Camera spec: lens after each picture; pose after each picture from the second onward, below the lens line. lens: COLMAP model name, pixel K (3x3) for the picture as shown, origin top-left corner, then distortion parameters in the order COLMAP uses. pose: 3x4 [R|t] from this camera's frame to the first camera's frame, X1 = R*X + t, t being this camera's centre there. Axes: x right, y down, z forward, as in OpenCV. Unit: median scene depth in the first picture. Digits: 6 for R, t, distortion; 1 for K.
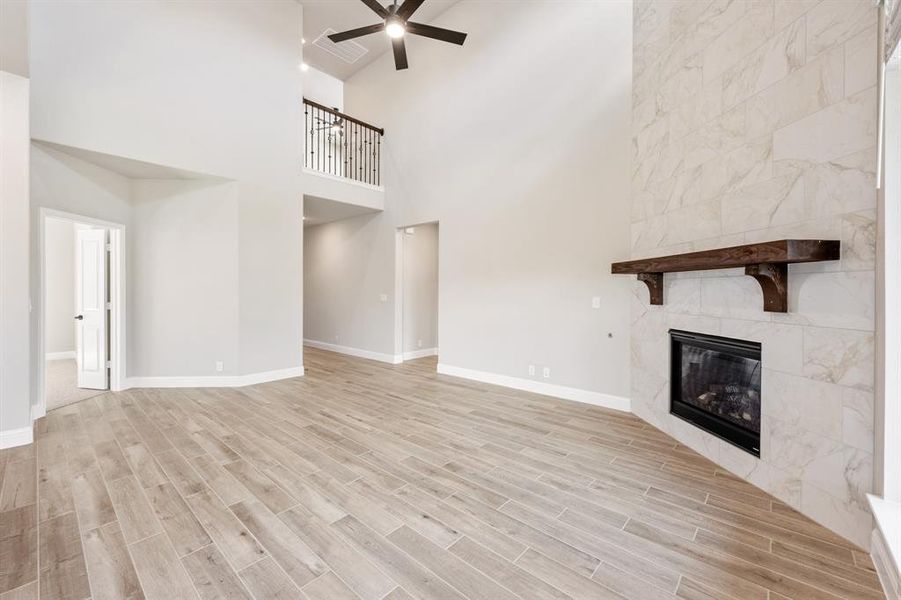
lens RADIAL K [[374.1, 0, 446.7], [0, 374.1, 290.4], [0, 0, 1]] dist [-0.001687, -0.000245]
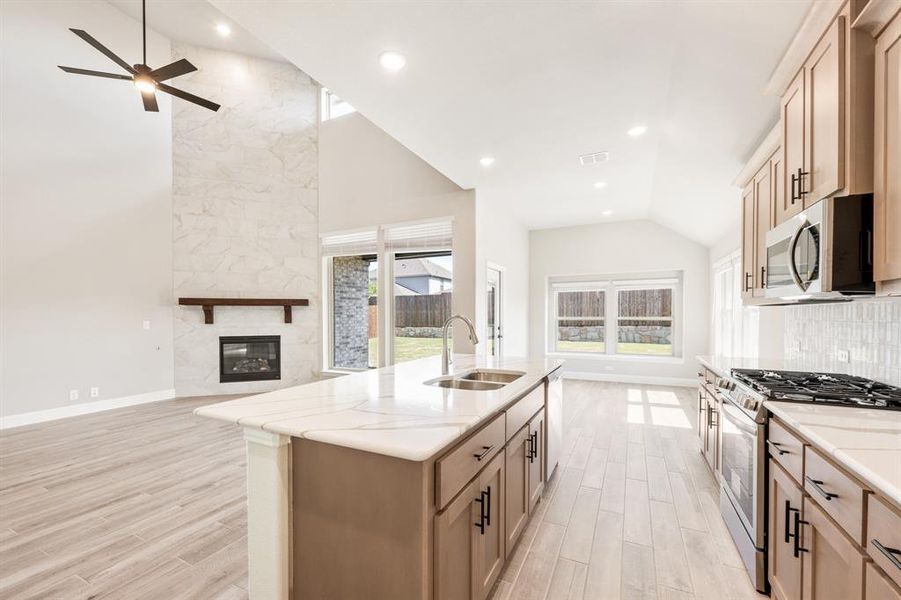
lens RADIAL K [[374.1, 0, 450.9], [0, 374.1, 320.7], [0, 0, 1]] dist [-0.001687, -0.000245]
pose [[-0.282252, -0.016561, 0.959197, -1.168847], [0.003608, 0.999826, 0.018325, -0.003646], [-0.959334, 0.008633, -0.282143, 0.342153]]
